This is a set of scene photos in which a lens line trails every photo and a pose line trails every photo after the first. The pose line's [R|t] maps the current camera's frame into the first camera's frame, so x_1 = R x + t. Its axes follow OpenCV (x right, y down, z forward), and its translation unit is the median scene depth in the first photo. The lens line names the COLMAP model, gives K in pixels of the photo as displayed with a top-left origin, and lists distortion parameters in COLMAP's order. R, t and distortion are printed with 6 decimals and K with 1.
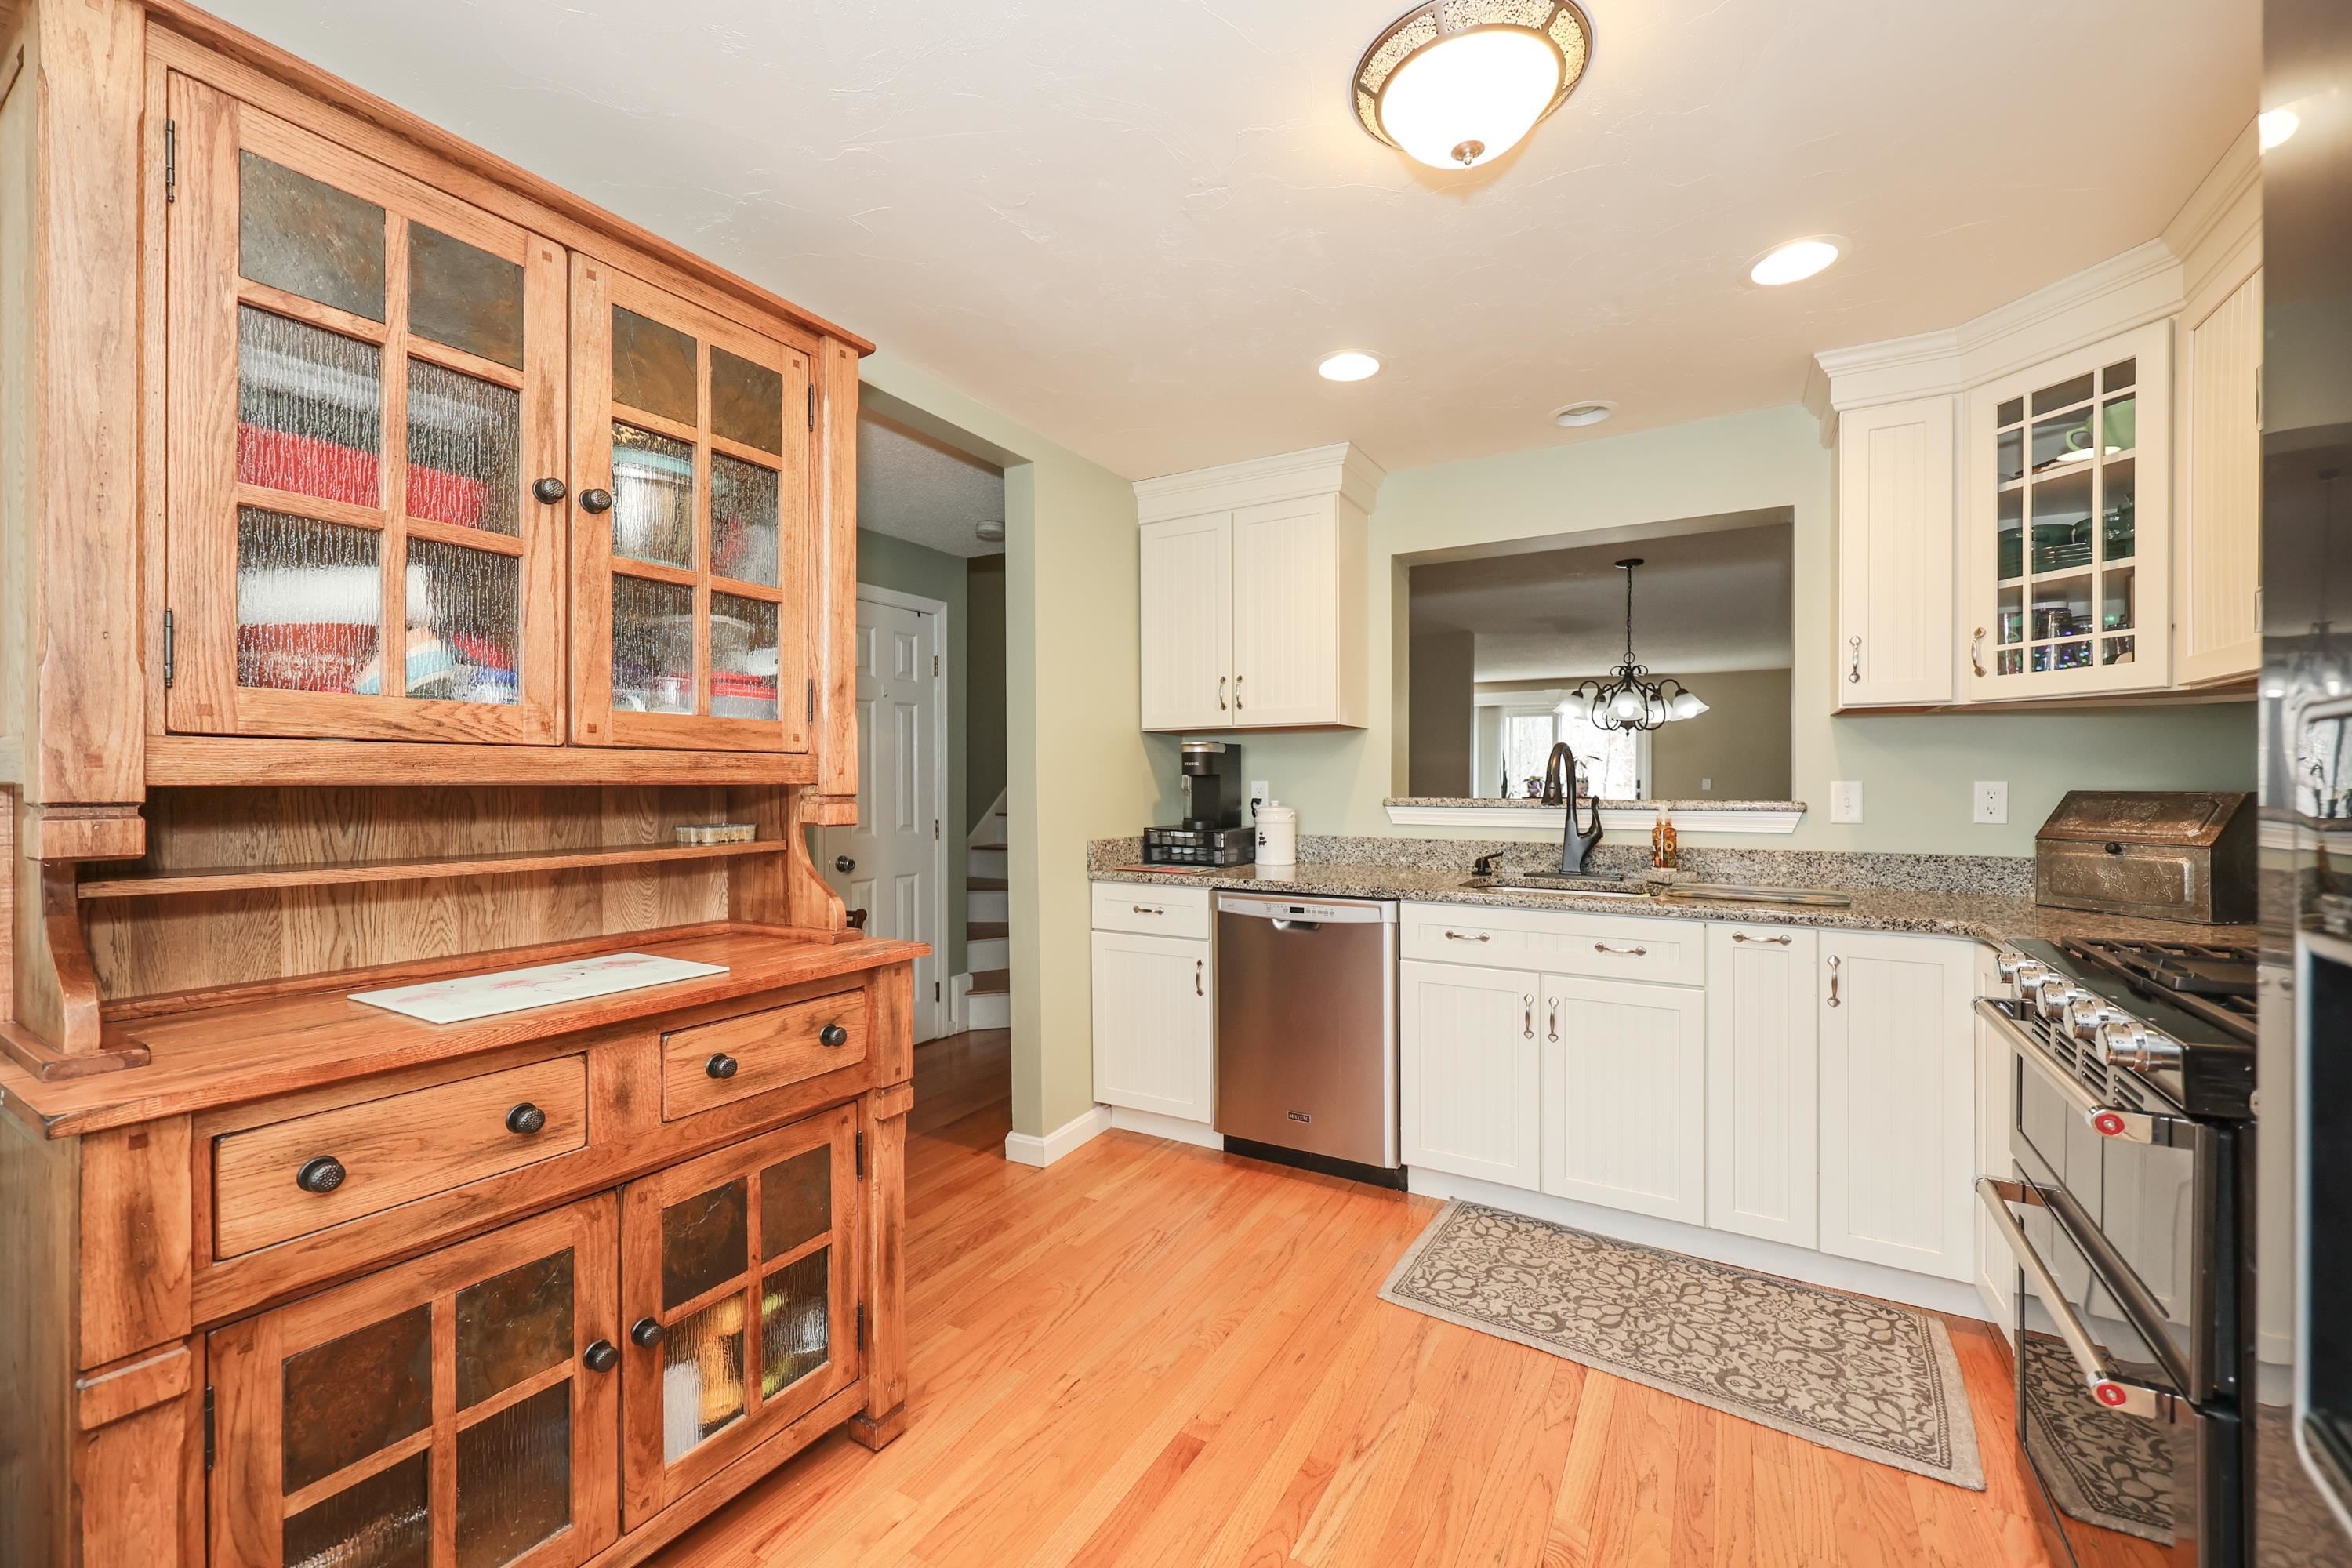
lens RADIAL K [[904.8, 0, 1176.0], [0, 904.8, 784.0], [0, 0, 1]] dist [-0.000012, -0.000018]
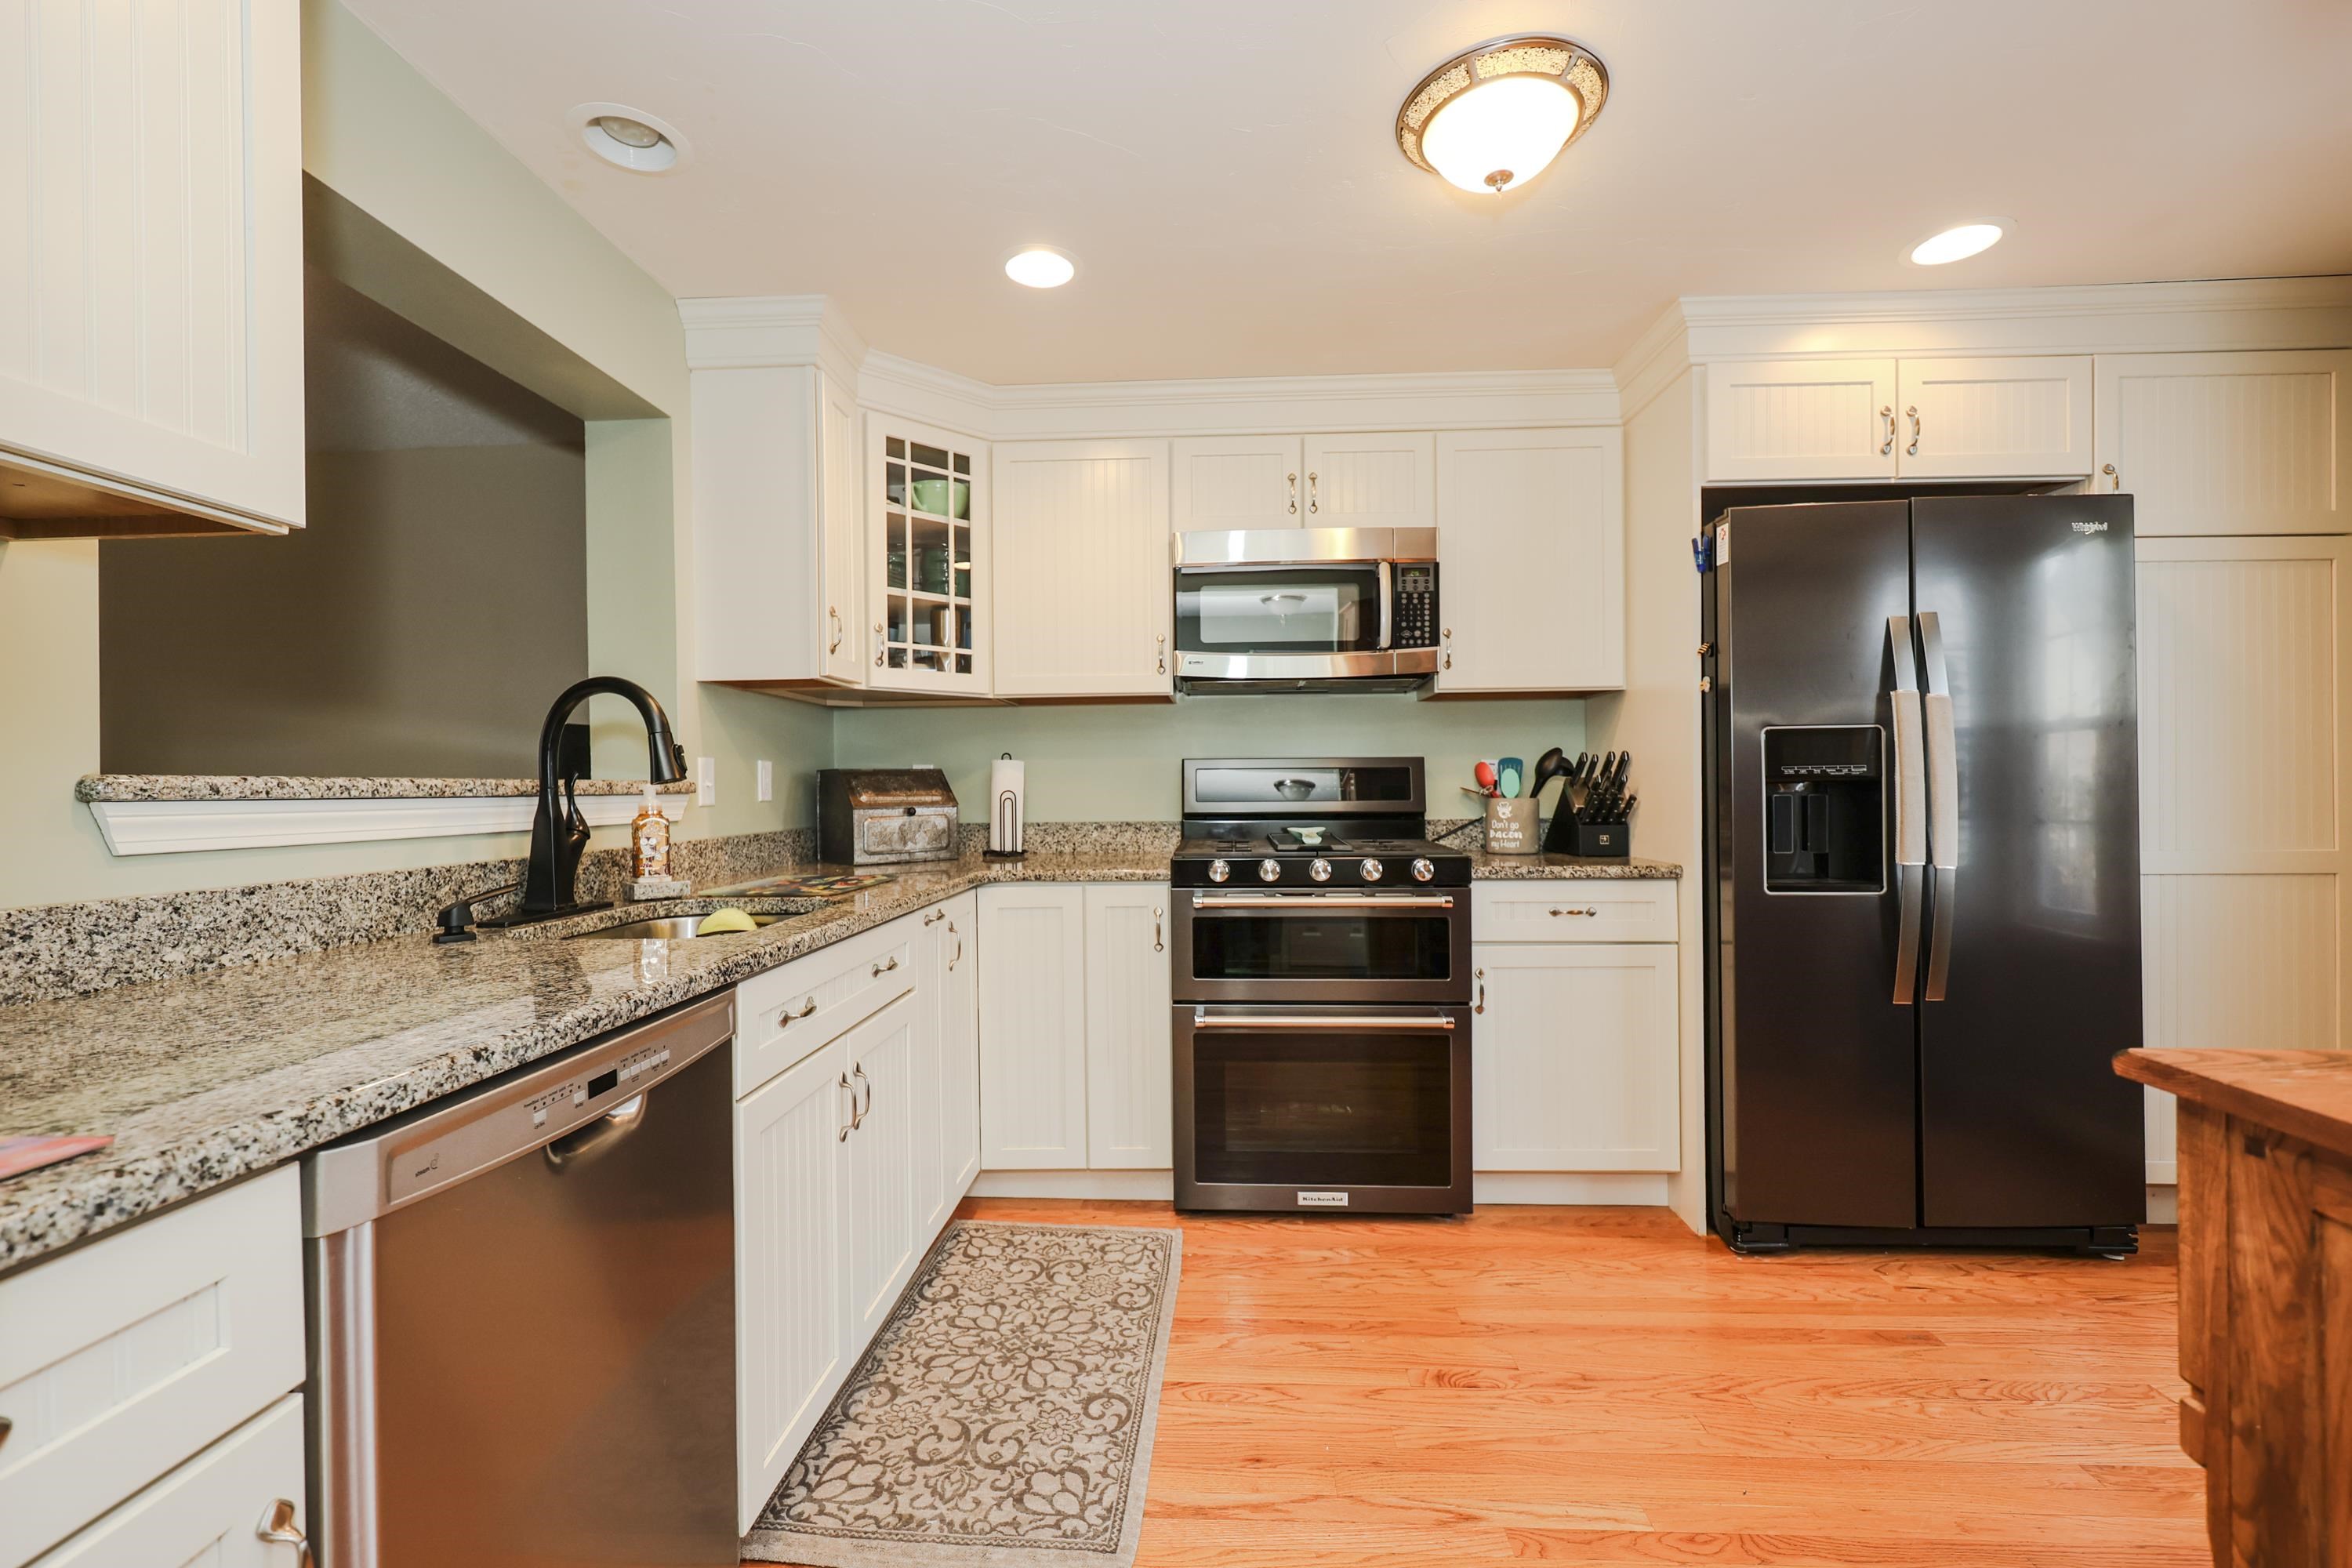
lens RADIAL K [[964.1, 0, 1176.0], [0, 964.1, 784.0], [0, 0, 1]] dist [0.001650, 0.000145]
pose [[-0.465413, 0.007051, 0.885066, -0.377593], [0.015517, 0.999880, 0.000194, 0.037920], [-0.884958, 0.013824, -0.465466, 1.299356]]
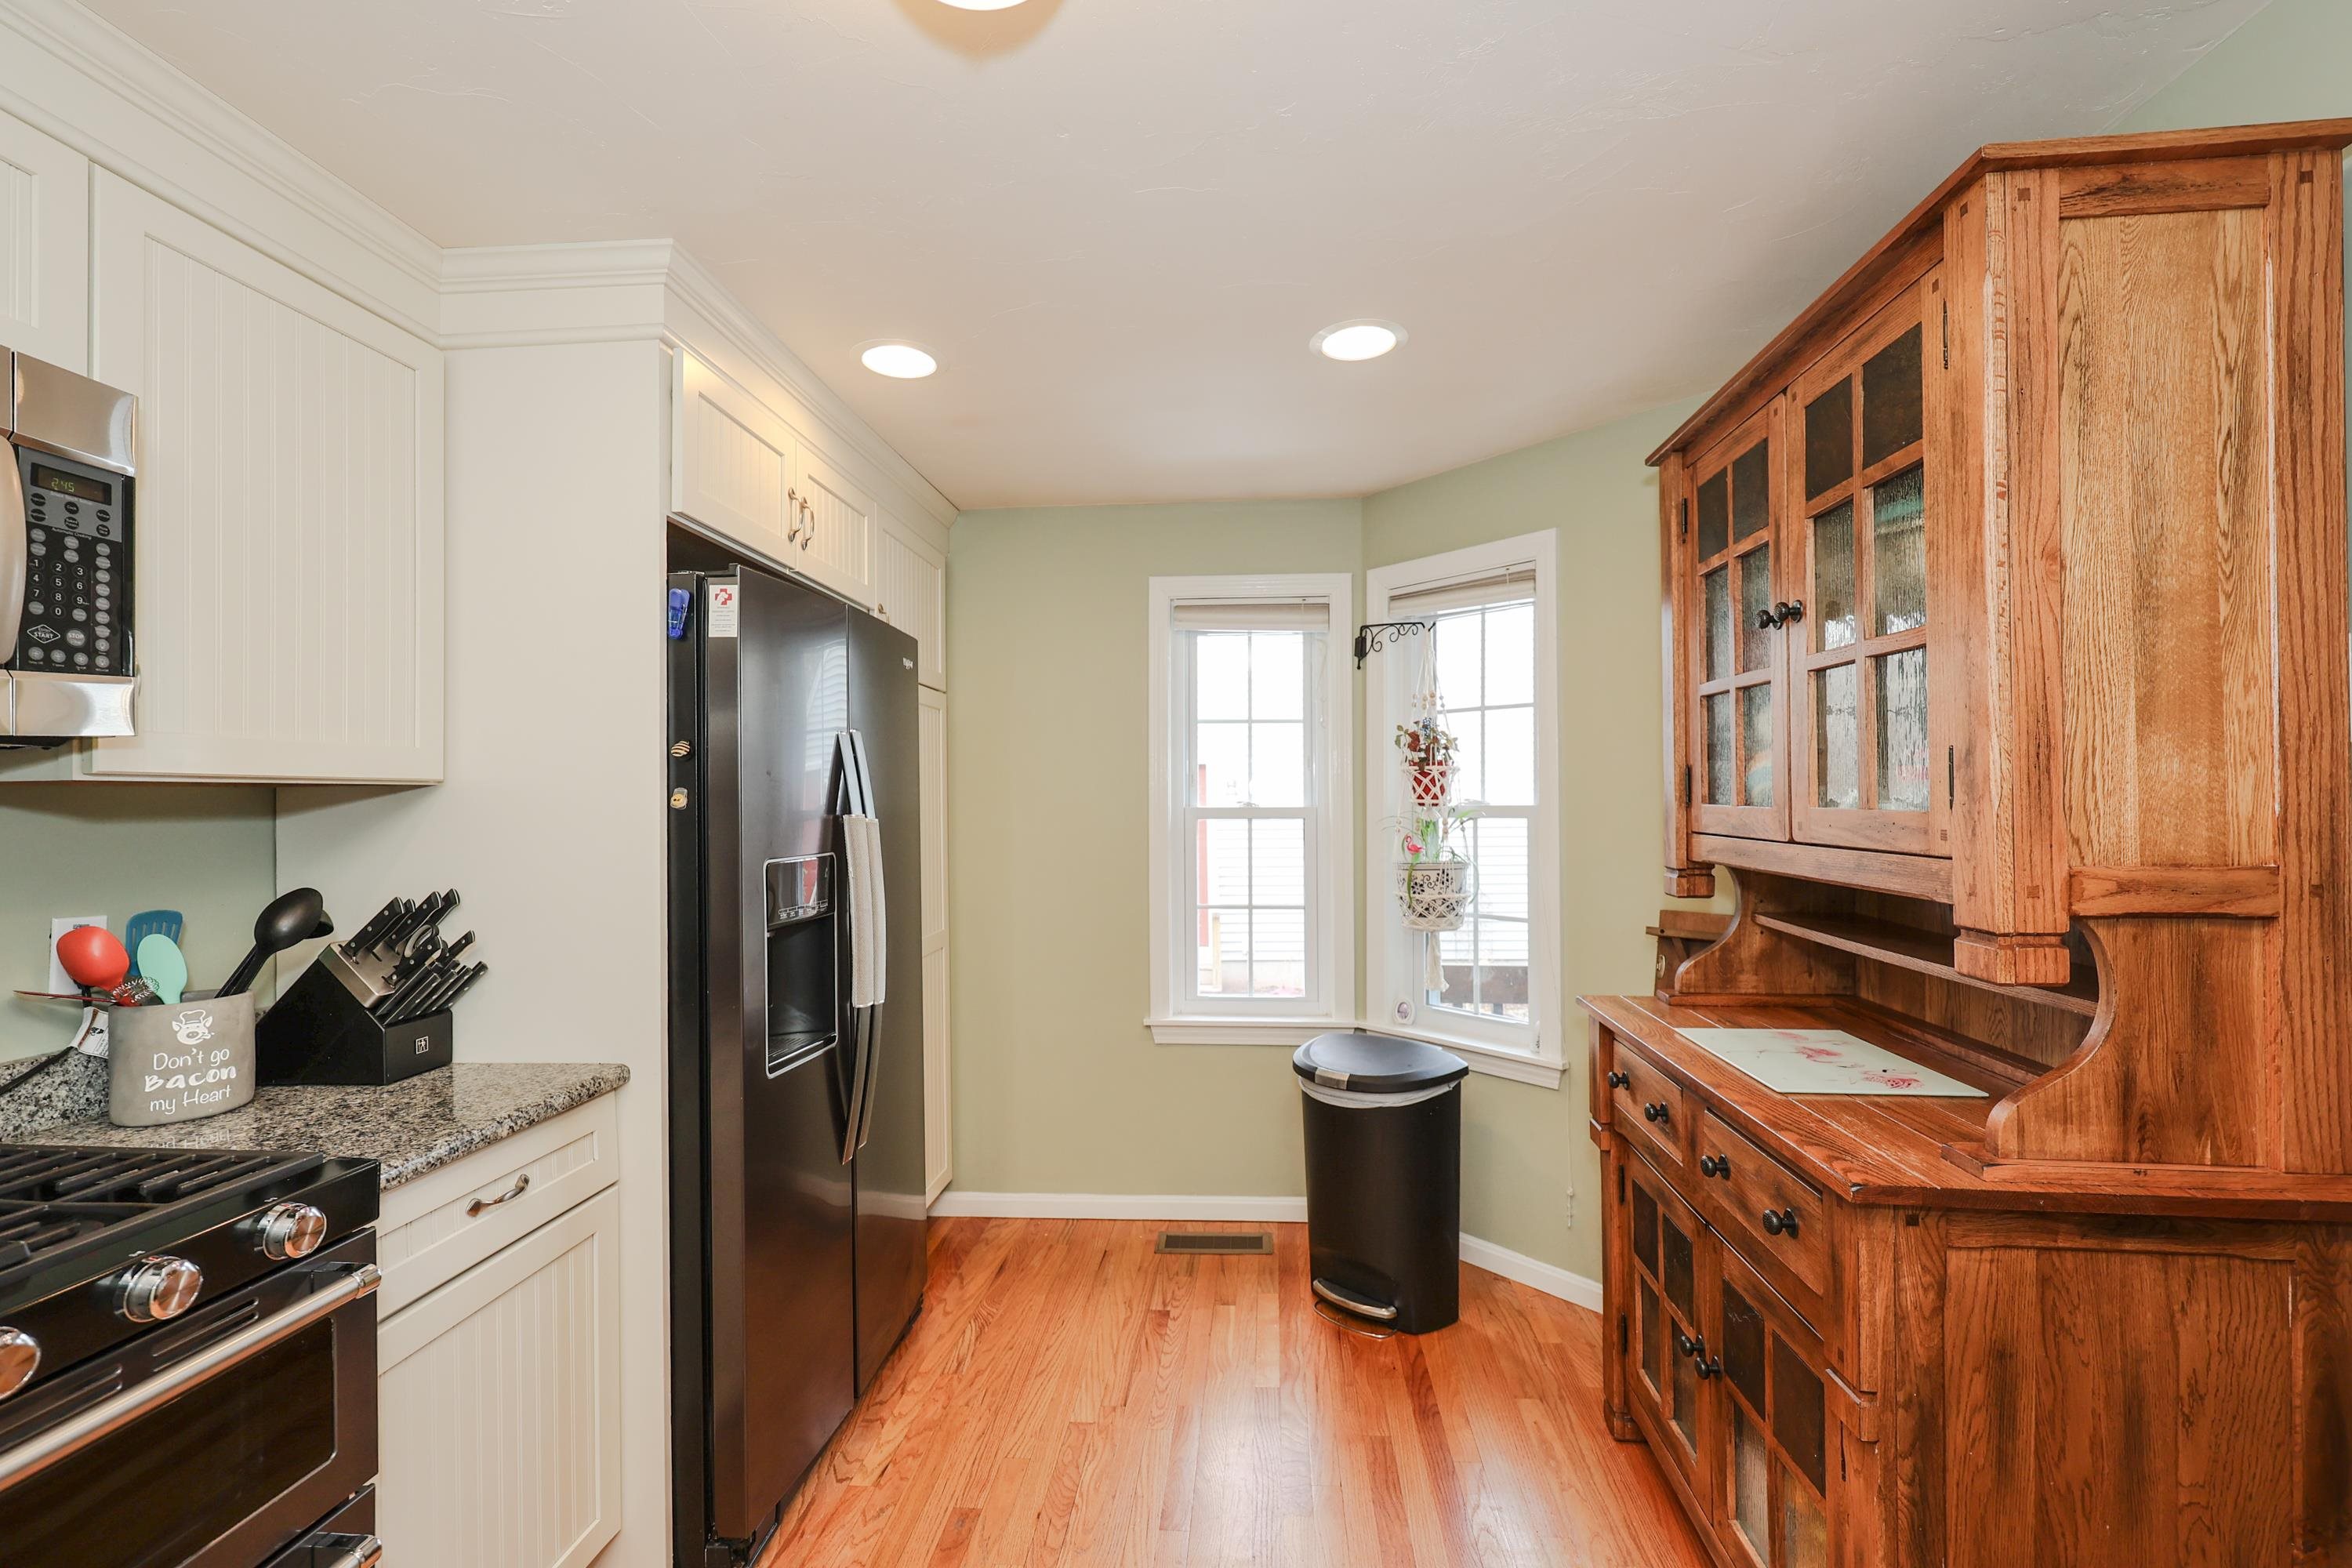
lens RADIAL K [[1016.8, 0, 1176.0], [0, 1016.8, 784.0], [0, 0, 1]] dist [0.001519, 0.000225]
pose [[-0.899328, 0.007949, -0.437202, 0.348554], [0.011785, 0.999912, -0.006062, -0.073762], [0.437115, -0.010604, -0.899343, 1.152286]]
